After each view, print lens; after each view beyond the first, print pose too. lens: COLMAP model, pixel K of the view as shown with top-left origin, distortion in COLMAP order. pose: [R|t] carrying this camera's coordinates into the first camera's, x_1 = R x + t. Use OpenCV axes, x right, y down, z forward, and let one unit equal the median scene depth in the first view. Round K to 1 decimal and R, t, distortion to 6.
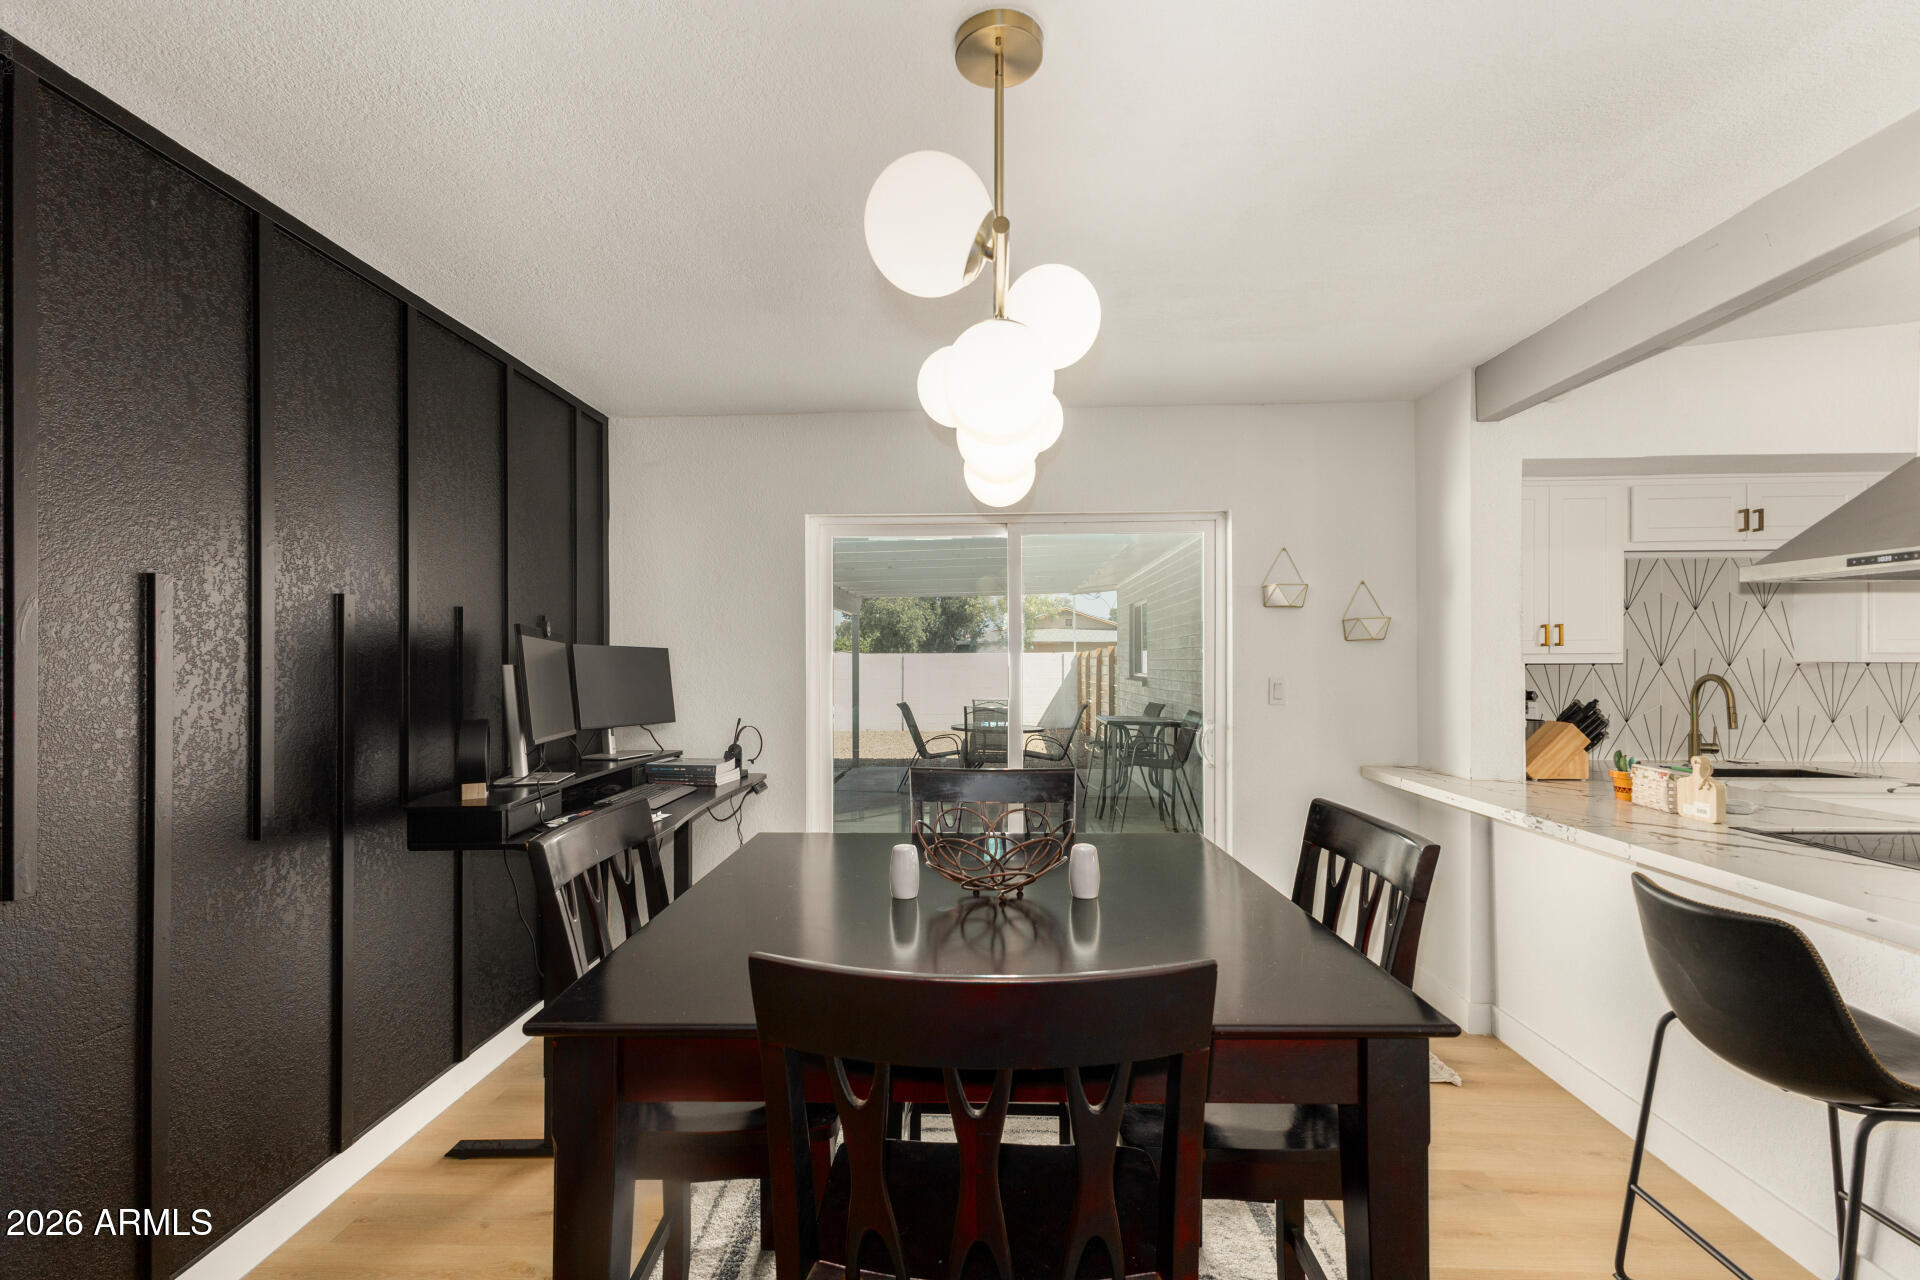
lens RADIAL K [[829.6, 0, 964.7], [0, 829.6, 643.3], [0, 0, 1]] dist [0.002261, 0.000345]
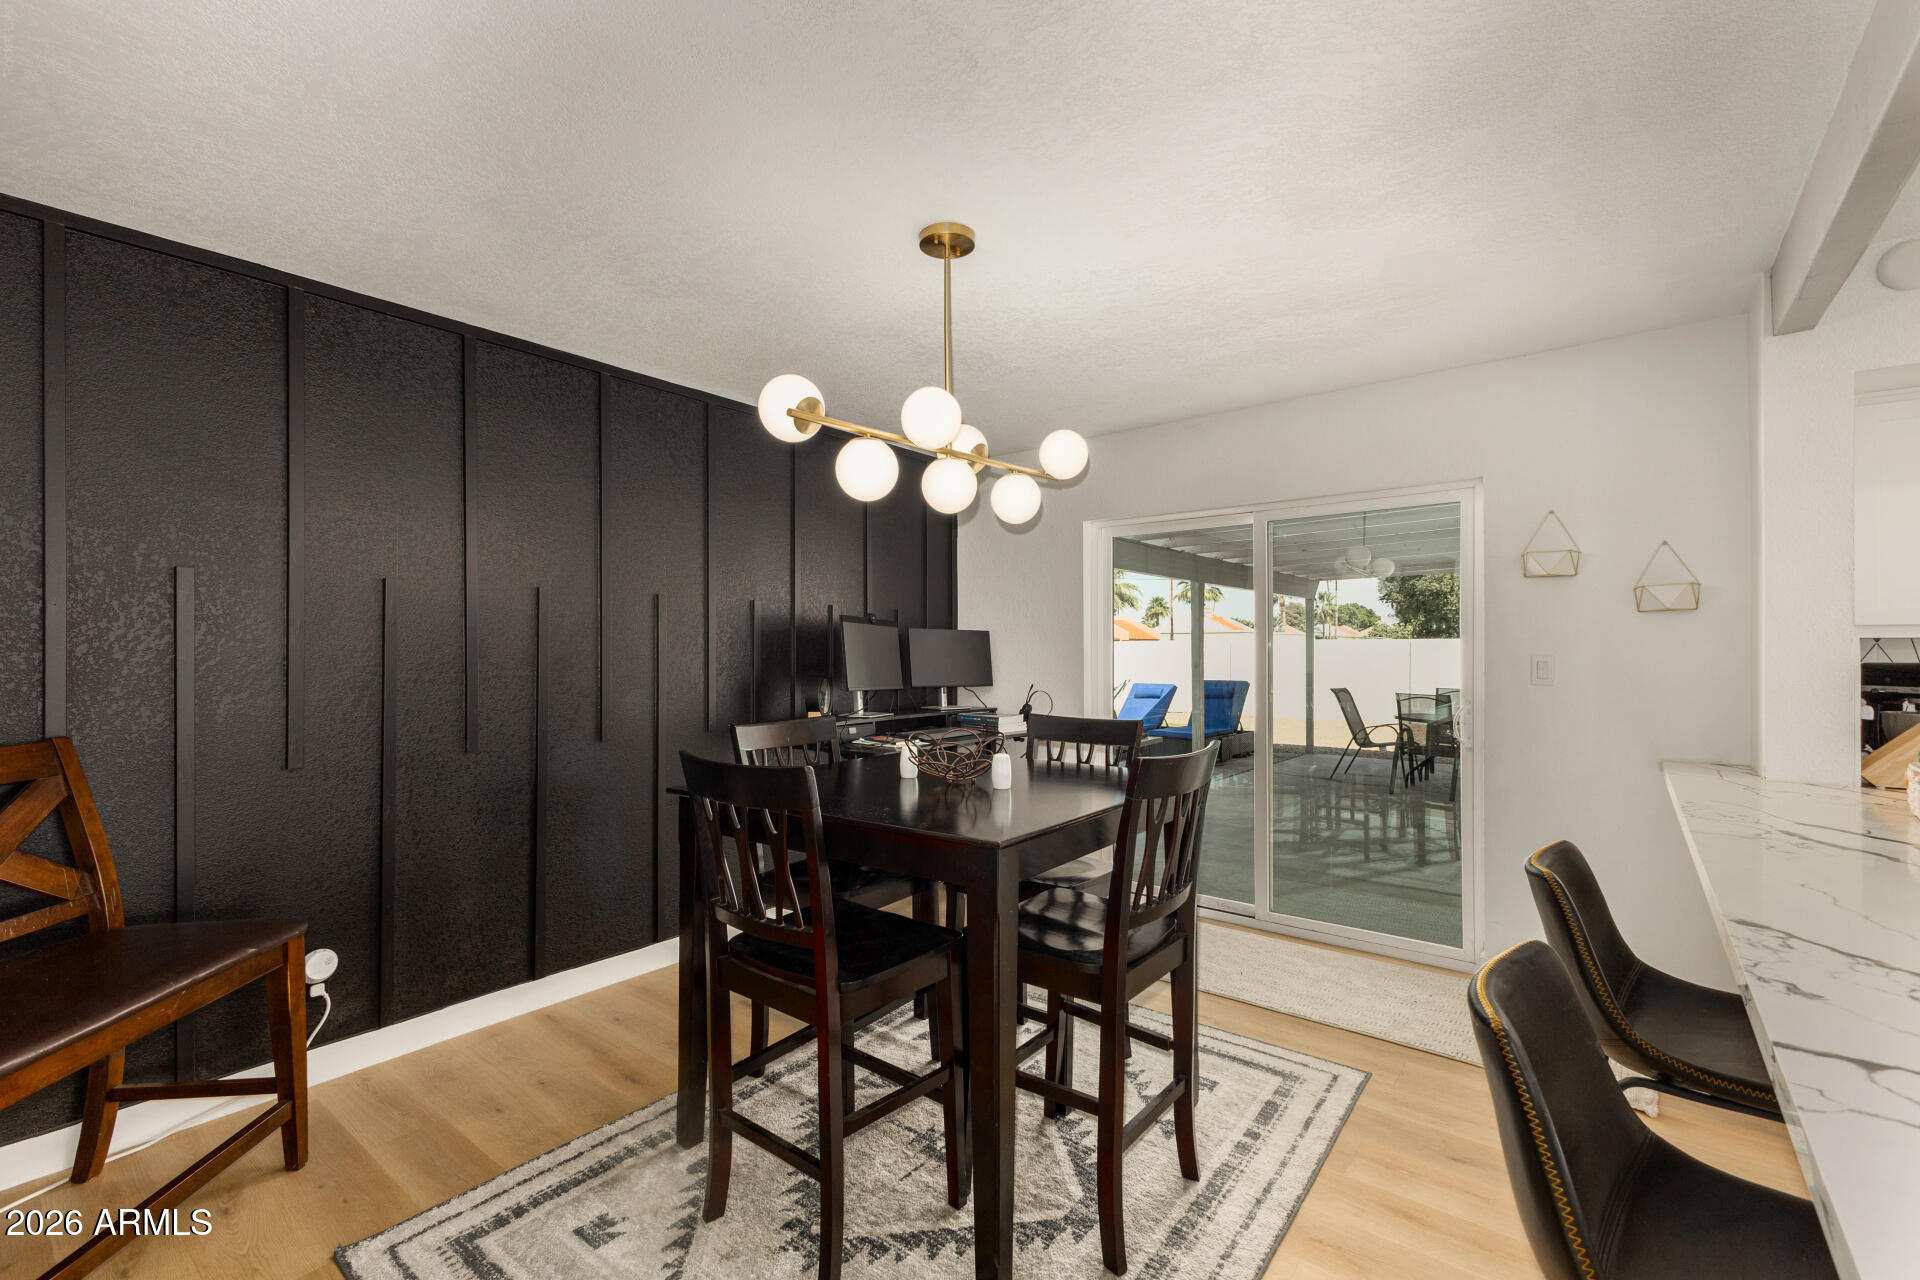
lens RADIAL K [[829.6, 0, 964.7], [0, 829.6, 643.3], [0, 0, 1]] dist [0.002261, 0.000345]
pose [[0.807336, -0.003030, -0.590085, 0.458729], [0.011135, 0.999887, 0.010101, 0.013483], [0.589988, -0.014725, 0.807278, -0.119530]]
